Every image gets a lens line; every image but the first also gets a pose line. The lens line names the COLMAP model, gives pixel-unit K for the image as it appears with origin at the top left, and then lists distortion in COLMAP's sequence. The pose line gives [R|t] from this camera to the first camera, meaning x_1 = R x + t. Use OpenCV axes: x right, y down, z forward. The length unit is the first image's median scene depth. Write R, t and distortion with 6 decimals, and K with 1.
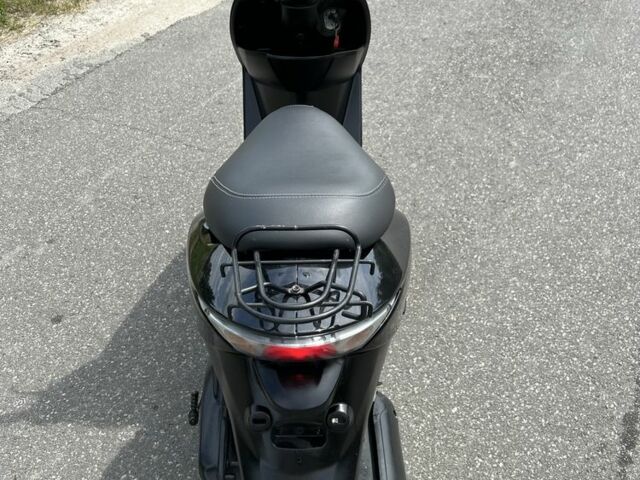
lens RADIAL K [[644.1, 0, 317.8], [0, 644.1, 239.7], [0, 0, 1]] dist [-0.001355, 0.000000]
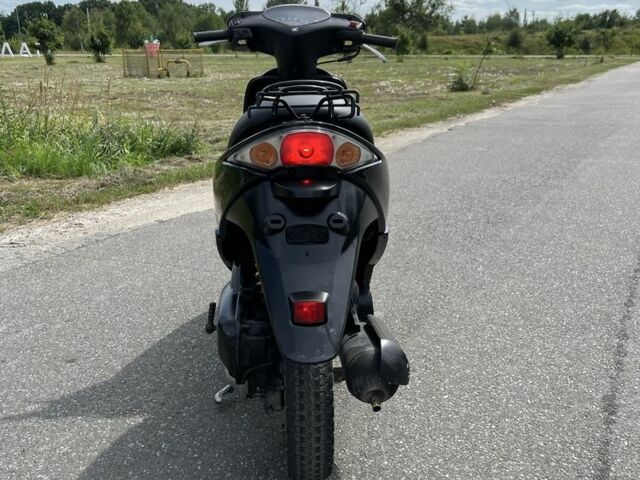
lens RADIAL K [[644.1, 0, 322.4], [0, 644.1, 240.9], [0, 0, 1]] dist [-0.001355, 0.000000]
pose [[0.999292, -0.015363, 0.034335, -0.023062], [0.029033, 0.895375, -0.444365, 0.466511], [-0.023916, 0.445047, 0.895188, -0.061692]]
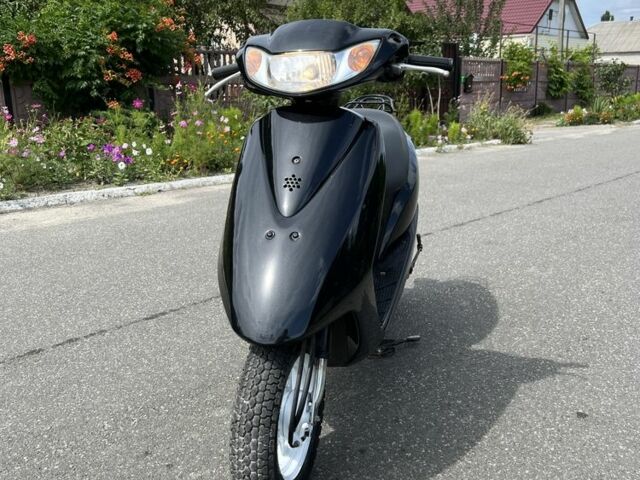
lens RADIAL K [[644.1, 0, 322.7], [0, 644.1, 240.6], [0, 0, 1]] dist [-0.001355, 0.000000]
pose [[-0.974118, -0.056668, 0.218822, -0.236185], [0.151176, 0.556374, 0.817064, -0.955646], [-0.168048, 0.828998, -0.533407, 1.476702]]
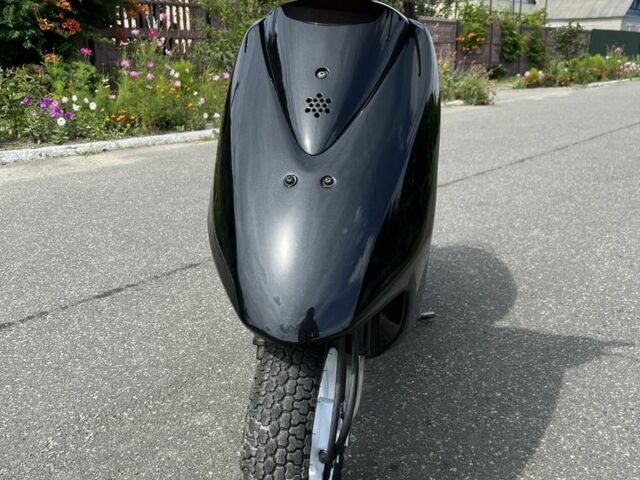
lens RADIAL K [[644.1, 0, 319.2], [0, 644.1, 238.2], [0, 0, 1]] dist [-0.001355, 0.000000]
pose [[-0.988432, -0.056194, 0.140867, -0.107748], [0.092001, 0.516246, 0.851485, -0.763531], [-0.120570, 0.854595, -0.505104, 1.375353]]
